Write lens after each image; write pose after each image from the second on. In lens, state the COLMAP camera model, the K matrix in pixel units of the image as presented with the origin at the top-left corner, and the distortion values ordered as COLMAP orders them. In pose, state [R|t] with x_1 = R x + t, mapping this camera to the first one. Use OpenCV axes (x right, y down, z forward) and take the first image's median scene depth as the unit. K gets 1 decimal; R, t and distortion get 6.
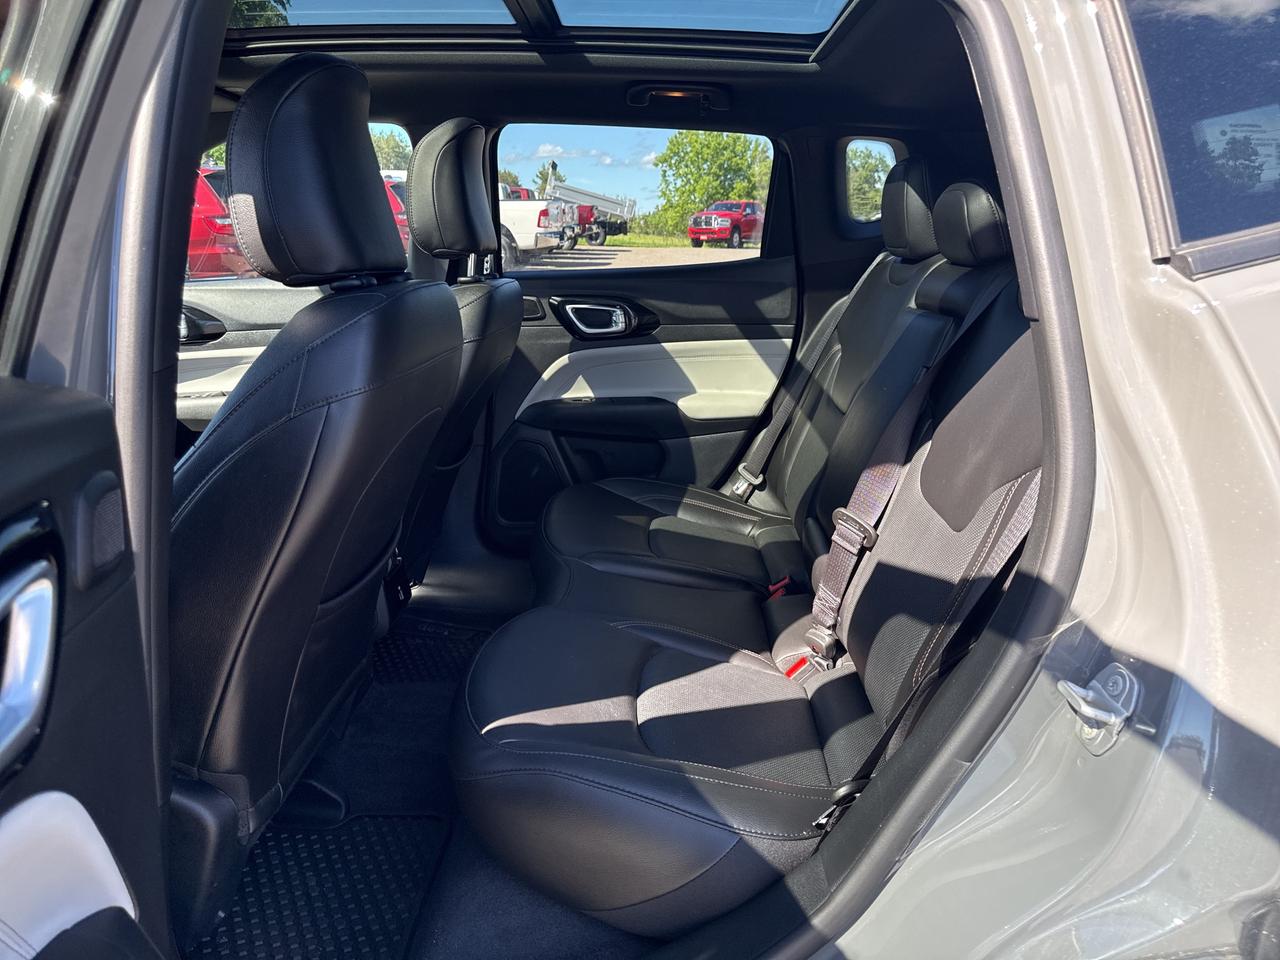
lens RADIAL K [[926.7, 0, 635.4], [0, 926.7, 499.7], [0, 0, 1]] dist [0.013985, -0.010922]
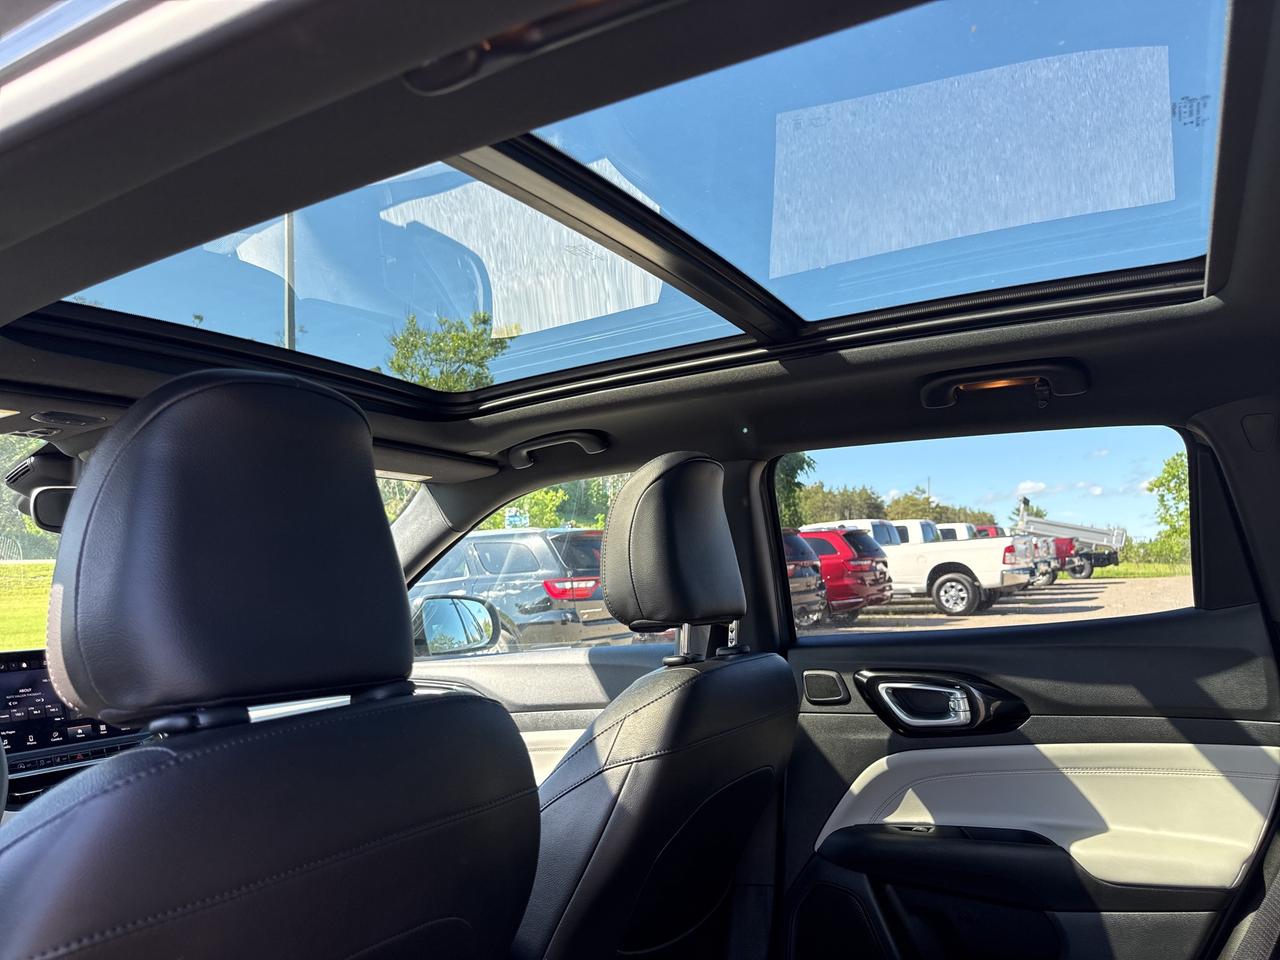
lens RADIAL K [[910.8, 0, 616.9], [0, 910.8, 472.1], [0, 0, 1]] dist [0.005686, -0.008288]
pose [[0.867297, -0.110896, -0.485281, 0.101612], [-0.084353, 0.928030, -0.362829, -0.089712], [0.490591, 0.355615, 0.795524, 0.292681]]
